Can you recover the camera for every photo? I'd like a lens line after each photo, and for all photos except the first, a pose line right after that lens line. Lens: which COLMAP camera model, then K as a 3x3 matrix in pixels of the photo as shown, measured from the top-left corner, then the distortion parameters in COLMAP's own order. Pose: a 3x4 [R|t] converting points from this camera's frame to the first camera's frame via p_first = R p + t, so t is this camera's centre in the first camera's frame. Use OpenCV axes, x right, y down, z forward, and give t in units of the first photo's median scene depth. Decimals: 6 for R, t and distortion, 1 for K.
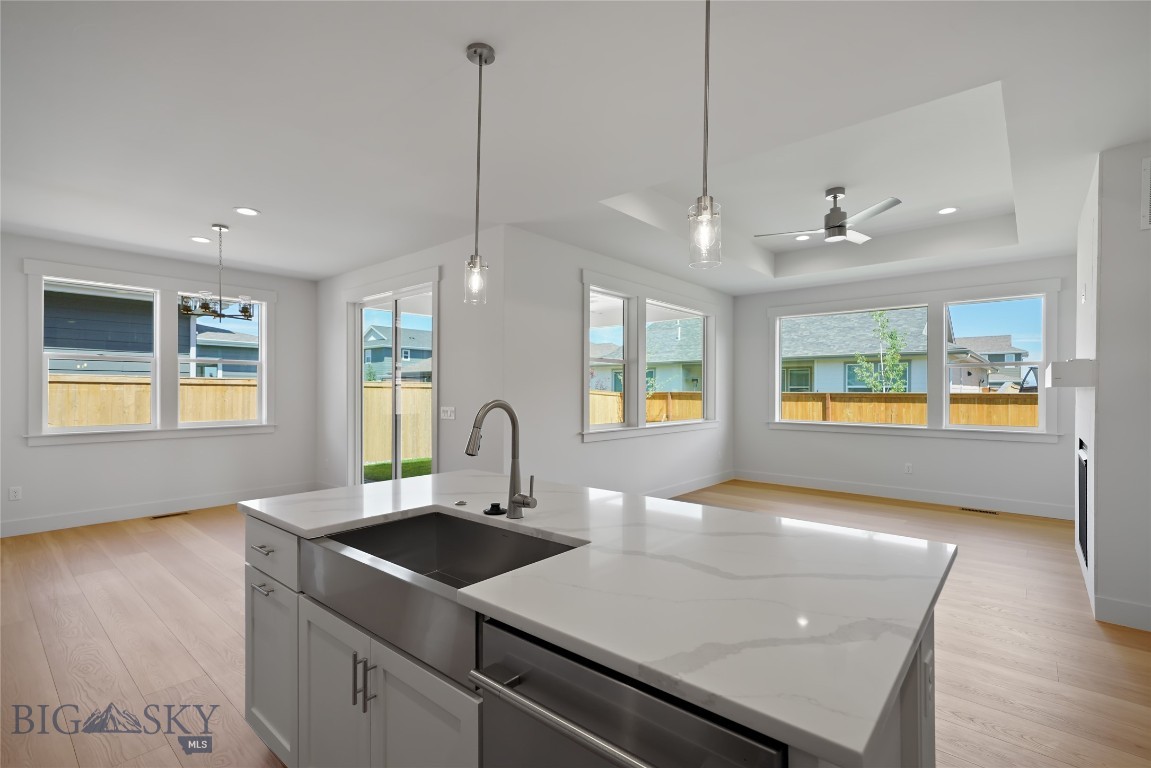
lens RADIAL K [[517.1, 0, 569.2], [0, 517.1, 387.3], [0, 0, 1]] dist [0.004043, 0.000859]
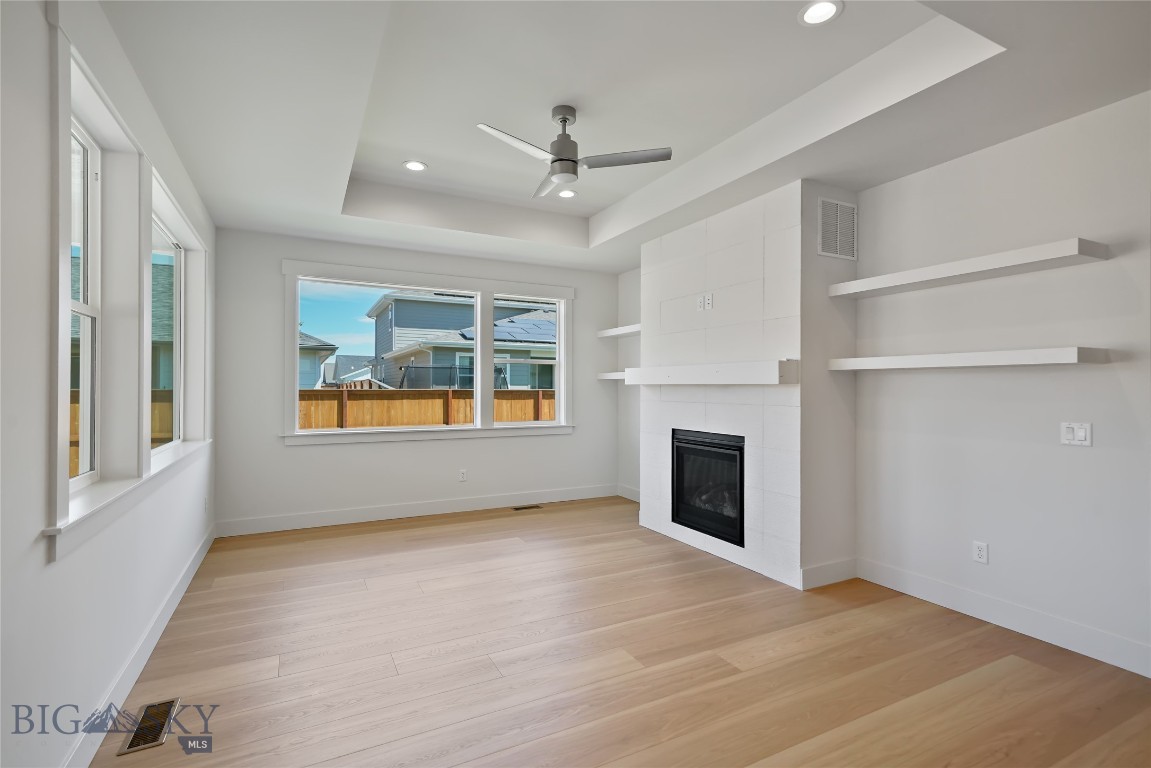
lens RADIAL K [[517.1, 0, 549.7], [0, 517.1, 386.4], [0, 0, 1]] dist [0.004043, 0.000859]
pose [[0.318037, -0.002815, 0.948074, -0.123177], [0.002005, 0.999995, 0.002296, 0.005716], [-0.948076, 0.001171, 0.318041, 0.490690]]
